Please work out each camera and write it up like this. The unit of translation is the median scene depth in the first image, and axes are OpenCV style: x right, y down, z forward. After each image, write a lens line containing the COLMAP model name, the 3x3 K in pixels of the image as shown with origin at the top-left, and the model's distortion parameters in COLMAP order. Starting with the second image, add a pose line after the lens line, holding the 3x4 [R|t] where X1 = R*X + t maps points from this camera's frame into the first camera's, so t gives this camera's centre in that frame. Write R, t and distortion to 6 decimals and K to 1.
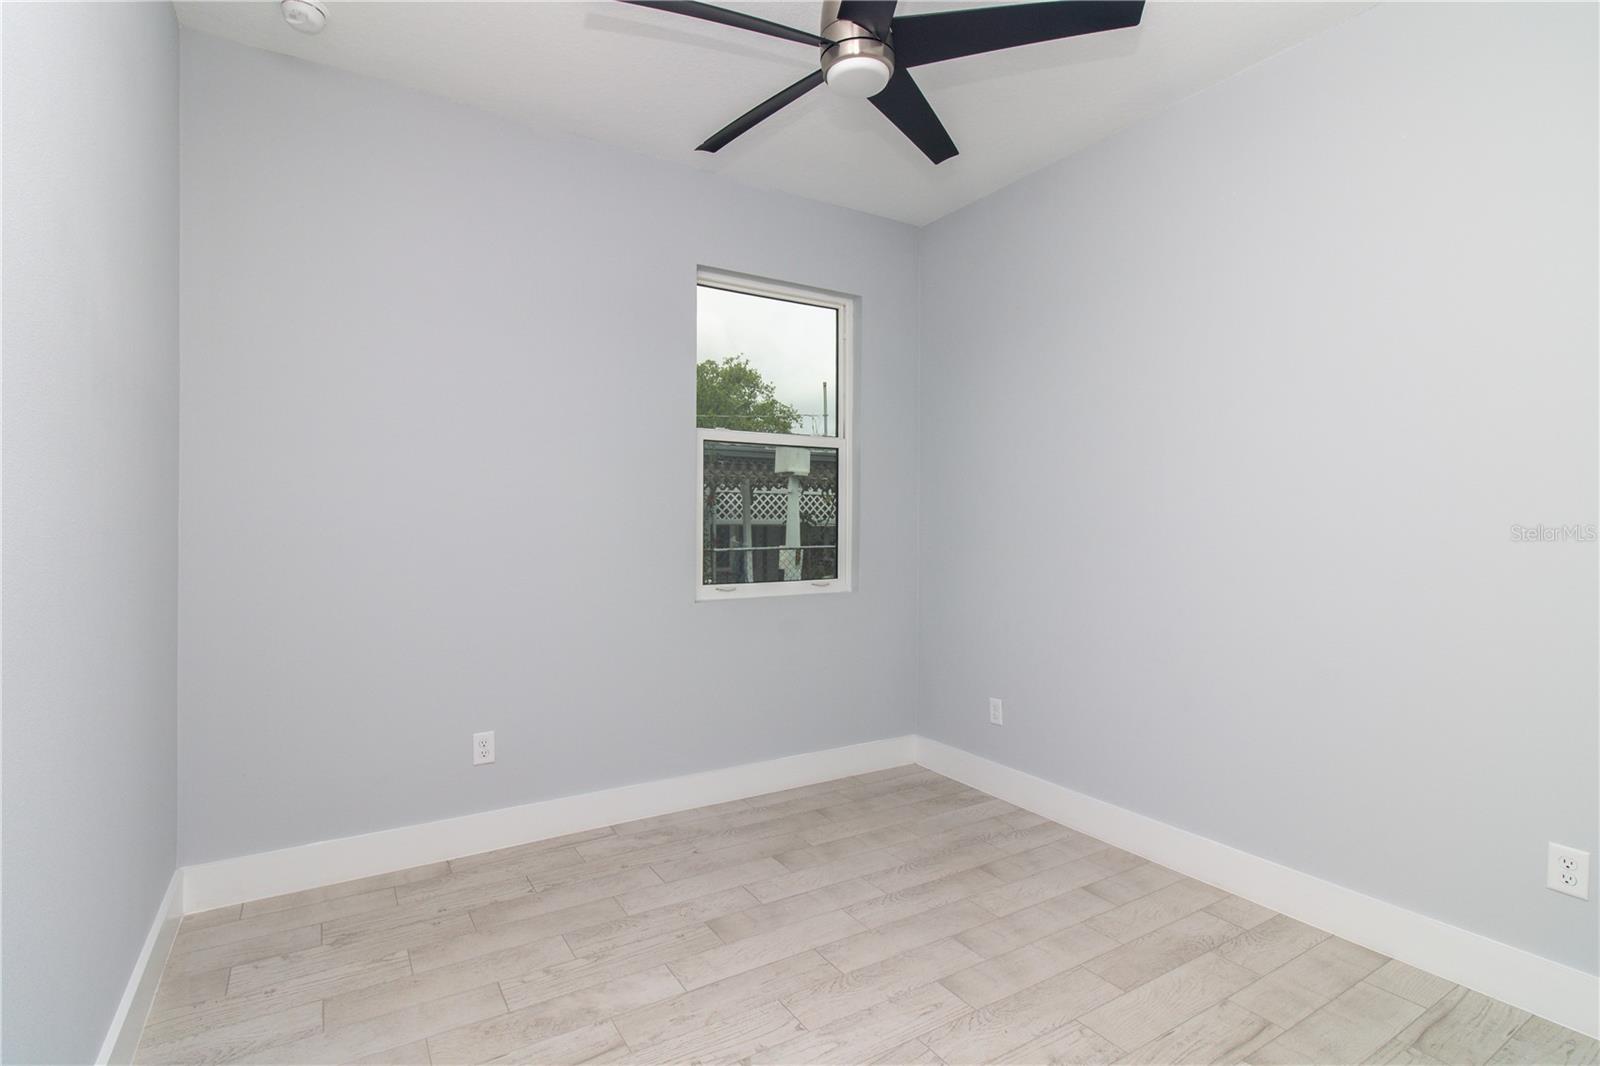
lens RADIAL K [[789.9, 0, 802.7], [0, 789.9, 515.9], [0, 0, 1]] dist [0.000788, 0.000395]
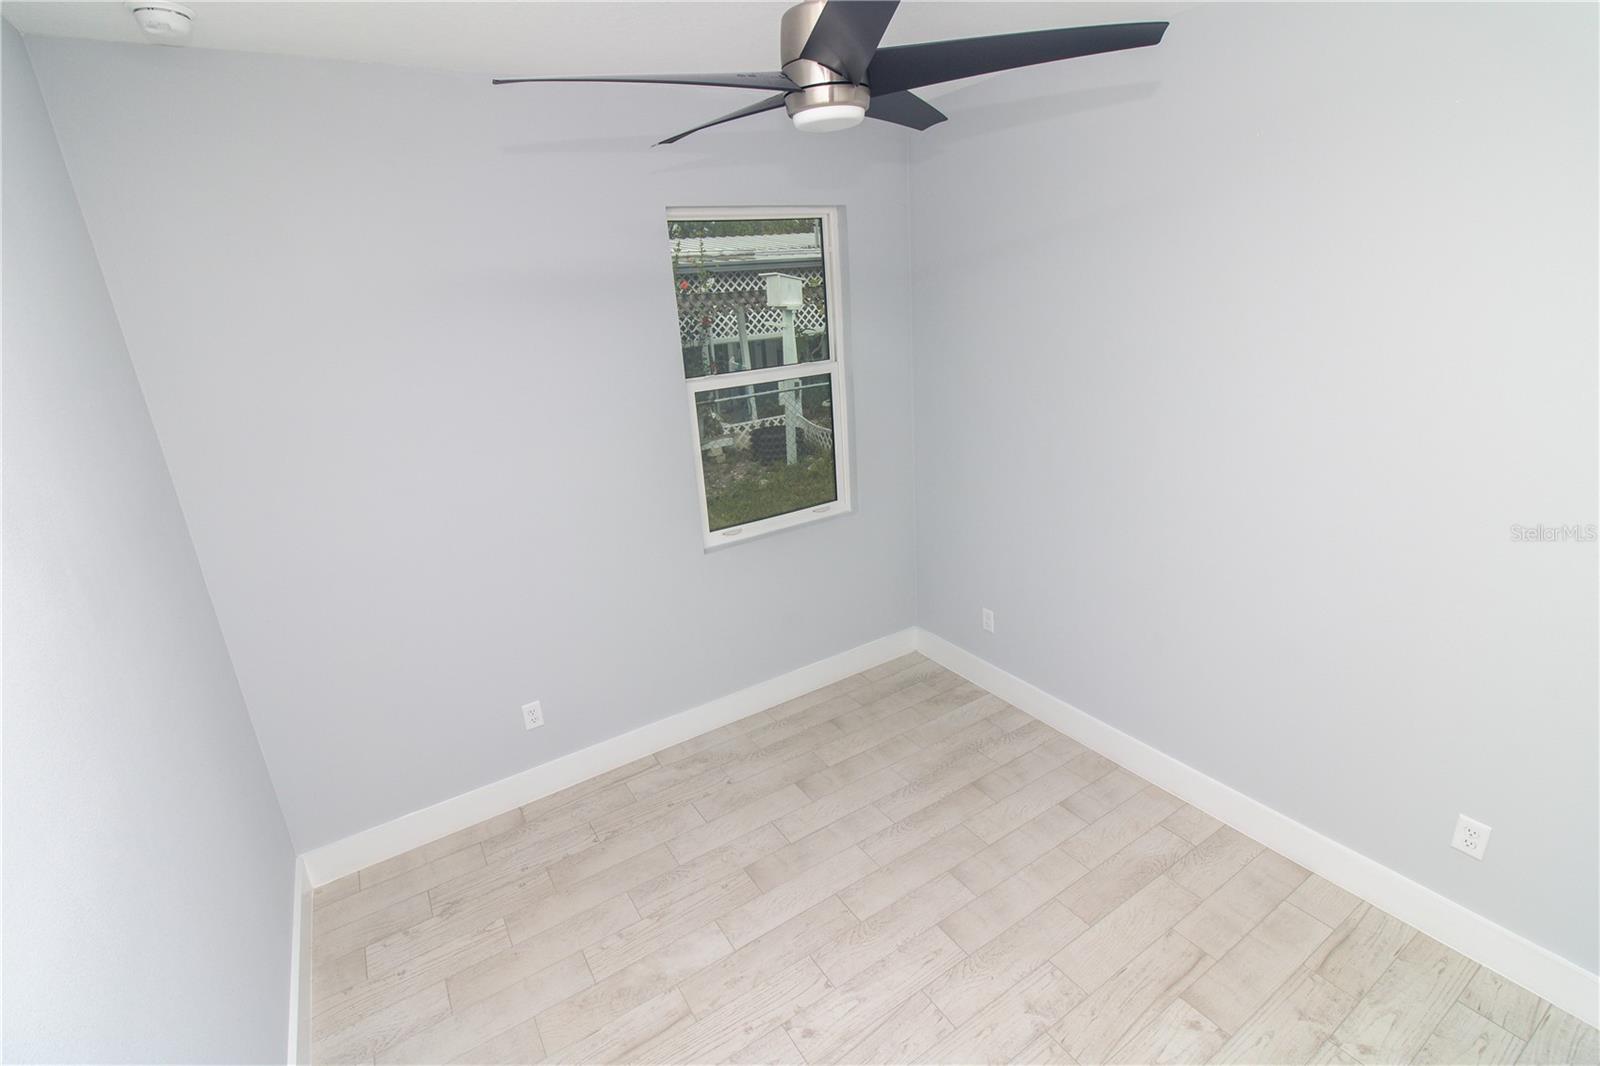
lens RADIAL K [[757.6, 0, 806.0], [0, 757.6, 513.1], [0, 0, 1]] dist [0.000419, 0.000326]
pose [[0.997579, -0.068511, -0.011969, 0.023727], [0.068851, 0.948522, 0.309137, -0.381202], [-0.009826, -0.309212, 0.950942, 0.076503]]
